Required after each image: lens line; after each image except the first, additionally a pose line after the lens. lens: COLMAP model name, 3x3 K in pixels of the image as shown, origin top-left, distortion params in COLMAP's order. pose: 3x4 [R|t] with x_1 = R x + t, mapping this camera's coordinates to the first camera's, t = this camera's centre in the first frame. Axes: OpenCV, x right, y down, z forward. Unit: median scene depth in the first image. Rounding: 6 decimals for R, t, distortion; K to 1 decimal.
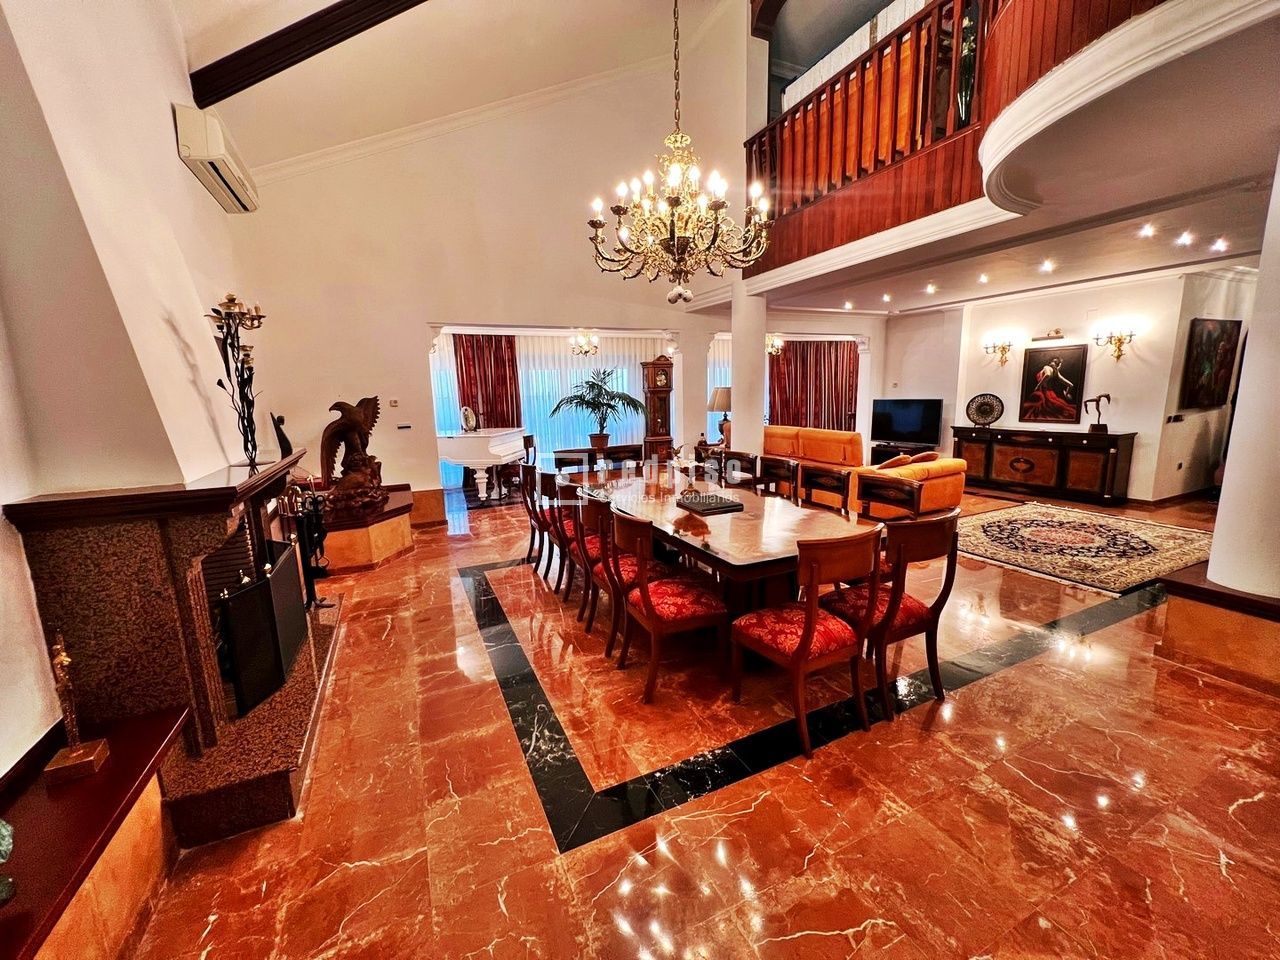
lens RADIAL K [[512.6, 0, 640.0], [0, 512.6, 480.0], [0, 0, 1]] dist [-0.001408, -0.000431]
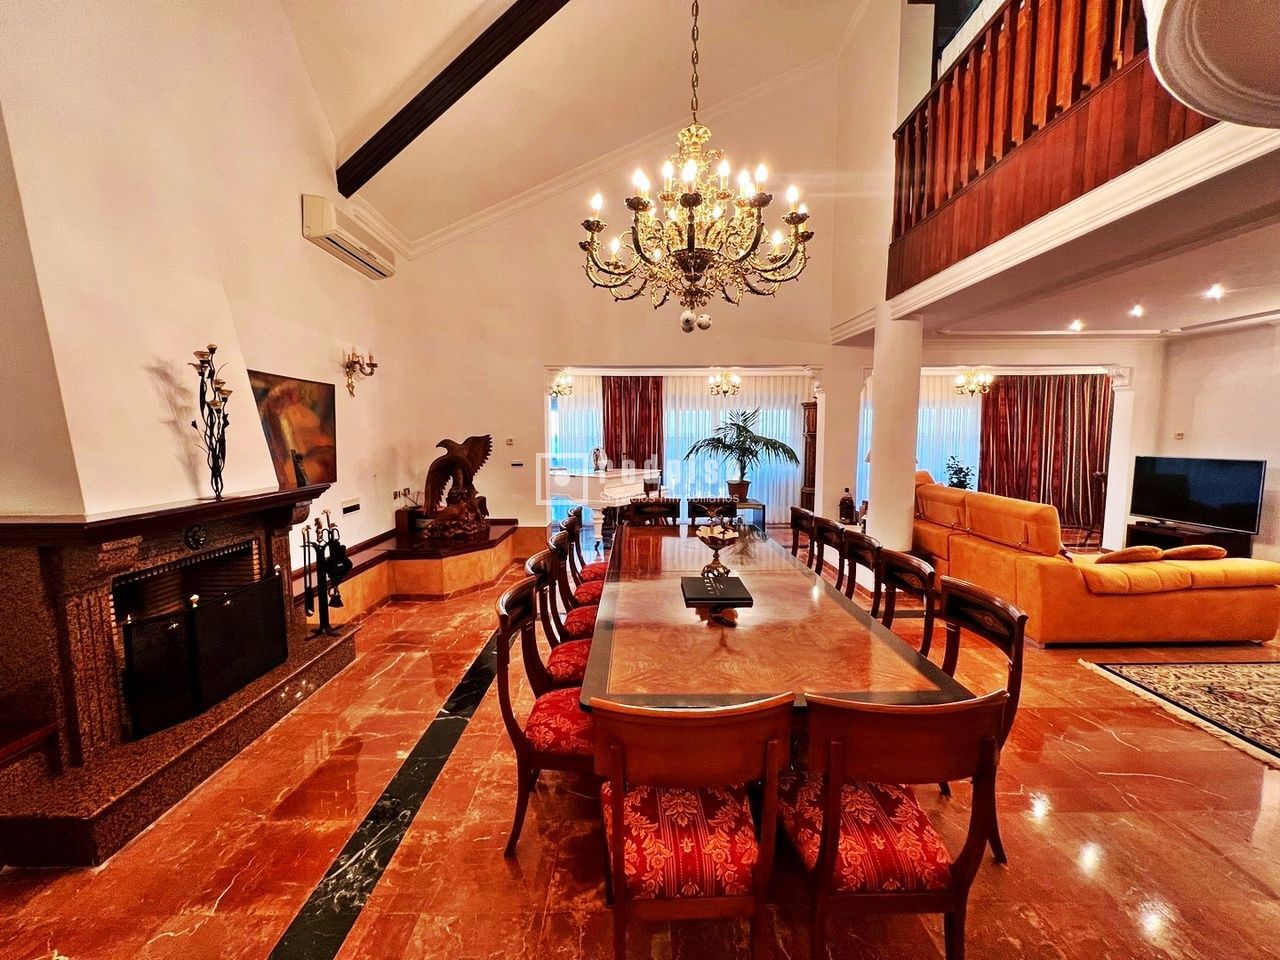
lens RADIAL K [[512.6, 0, 640.0], [0, 512.6, 480.0], [0, 0, 1]] dist [-0.001408, -0.000431]
pose [[0.909279, 0.061627, -0.411598, 0.235025], [-0.092501, 0.994165, -0.055496, -0.043355], [0.405776, 0.088535, 0.909674, 0.179313]]
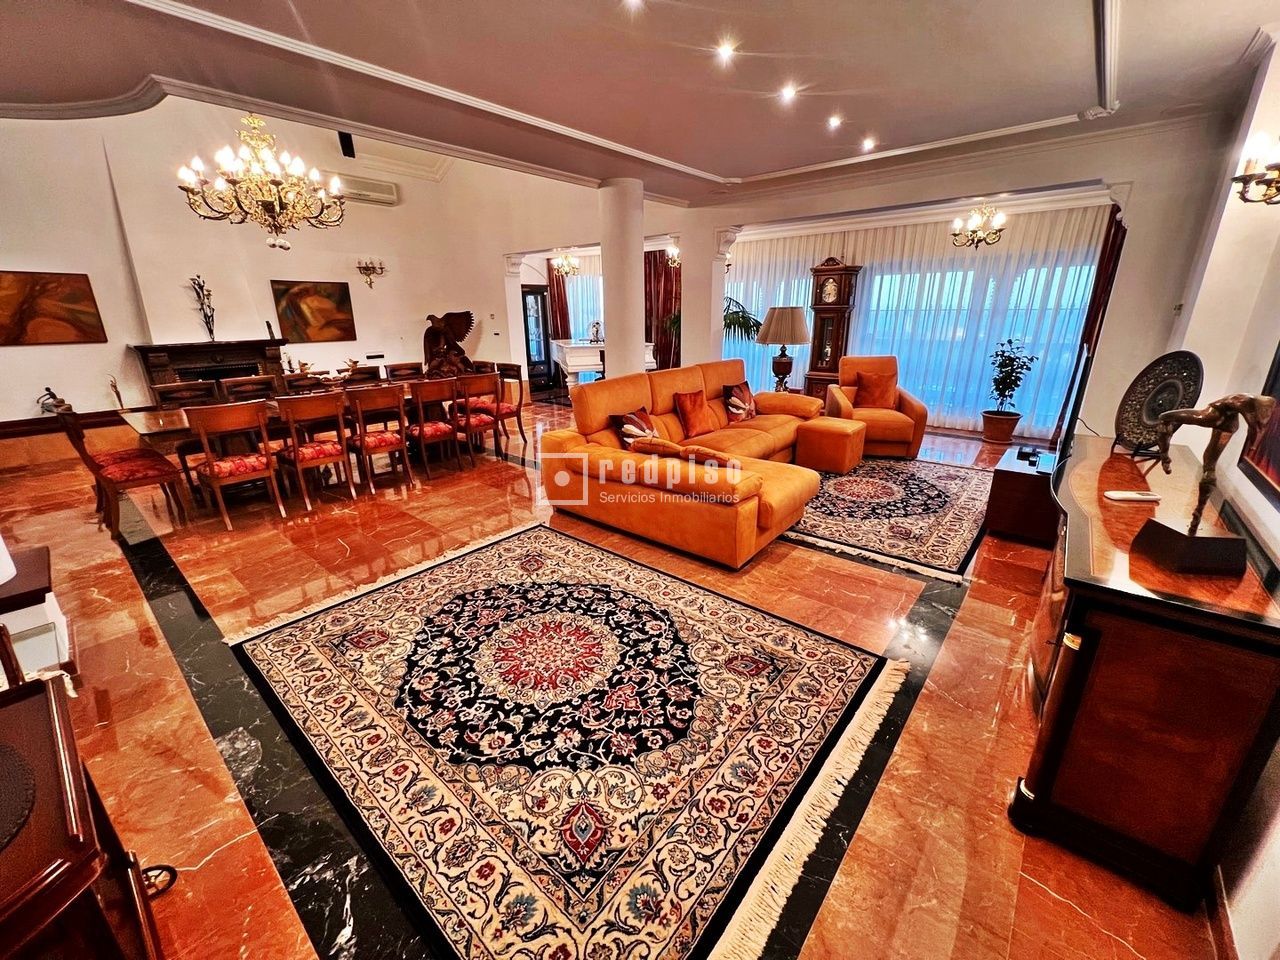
lens RADIAL K [[512.6, 0, 640.0], [0, 512.6, 480.0], [0, 0, 1]] dist [-0.001408, -0.000431]
pose [[0.409061, 0.311821, -0.857576, 1.203910], [-0.154309, 0.949905, 0.271788, -0.188241], [0.899365, 0.021154, 0.436686, 0.846576]]
